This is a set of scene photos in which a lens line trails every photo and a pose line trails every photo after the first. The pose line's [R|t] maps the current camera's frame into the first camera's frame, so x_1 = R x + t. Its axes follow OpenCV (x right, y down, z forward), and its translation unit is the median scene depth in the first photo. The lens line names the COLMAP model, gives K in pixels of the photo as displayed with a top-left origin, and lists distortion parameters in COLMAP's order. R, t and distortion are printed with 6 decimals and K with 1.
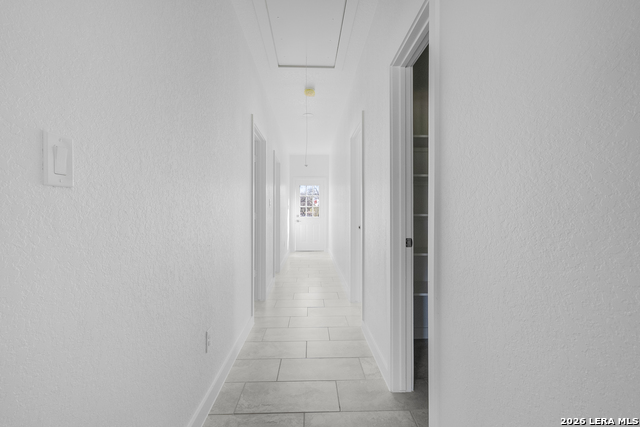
lens RADIAL K [[291.6, 0, 320.0], [0, 291.6, 212.7], [0, 0, 1]] dist [0.001964, -0.000577]
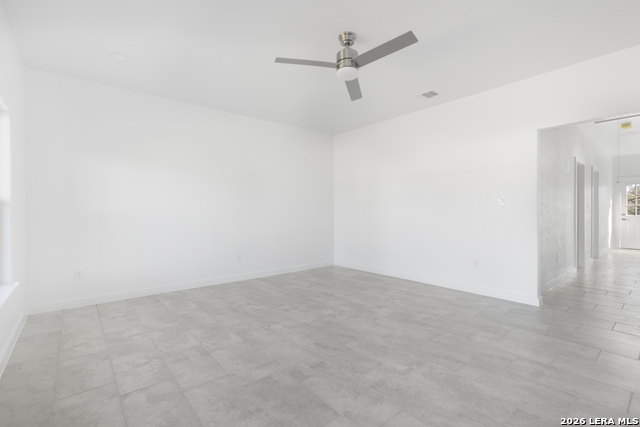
lens RADIAL K [[291.6, 0, 320.2], [0, 291.6, 212.0], [0, 0, 1]] dist [0.001964, -0.000577]
pose [[0.610023, 0.001144, -0.792383, 0.094448], [-0.001368, 0.999999, 0.000391, 0.001430], [0.792383, 0.000845, 0.610024, -0.534386]]
